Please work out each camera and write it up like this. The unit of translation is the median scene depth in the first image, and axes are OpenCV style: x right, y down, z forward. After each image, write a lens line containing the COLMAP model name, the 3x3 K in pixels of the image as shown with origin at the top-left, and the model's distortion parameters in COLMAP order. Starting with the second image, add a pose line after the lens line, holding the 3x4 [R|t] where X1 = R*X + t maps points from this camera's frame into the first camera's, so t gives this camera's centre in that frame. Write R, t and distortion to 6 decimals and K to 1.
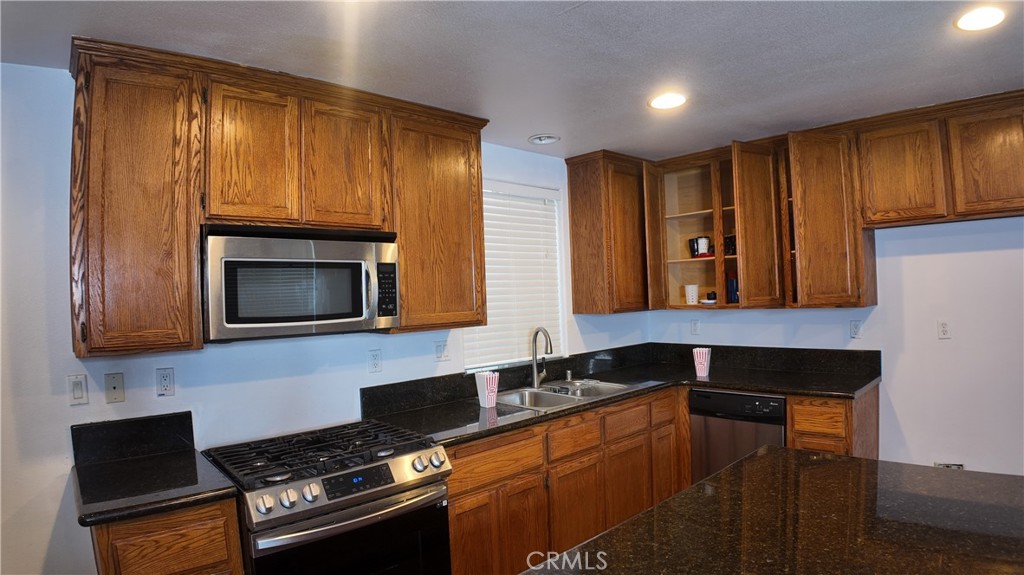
lens RADIAL K [[551.6, 0, 513.2], [0, 551.6, 285.5], [0, 0, 1]] dist [-0.087430, -0.000726]
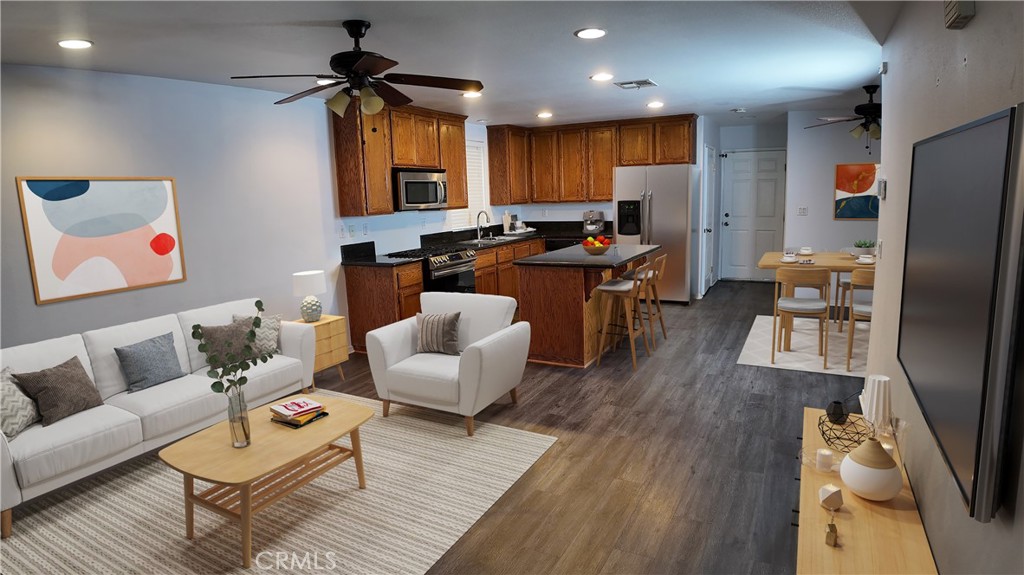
lens RADIAL K [[551.6, 0, 510.5], [0, 551.6, 293.5], [0, 0, 1]] dist [-0.087430, -0.000726]
pose [[0.948257, -0.050345, 0.313486, -0.628613], [-0.008649, 0.982886, 0.184012, -0.002814], [-0.317385, -0.177203, 0.931593, -1.284803]]
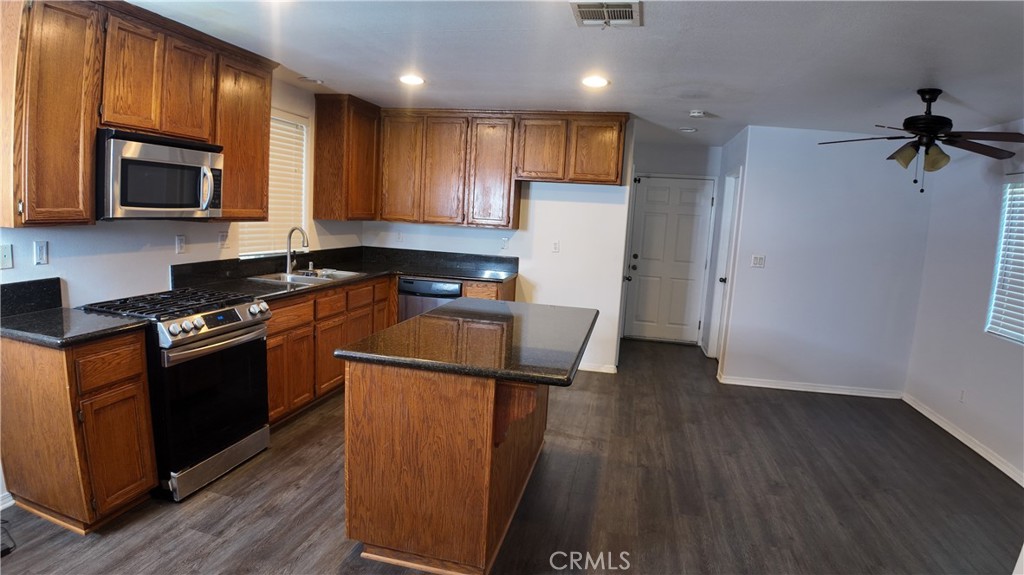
lens RADIAL K [[559.1, 0, 517.0], [0, 559.1, 296.6], [0, 0, 1]] dist [-0.096333, -0.005914]
pose [[0.817584, 0.003706, 0.575797, -0.318760], [-0.100523, 0.985542, 0.136390, 0.010608], [-0.566967, -0.169391, 0.806136, -0.435847]]
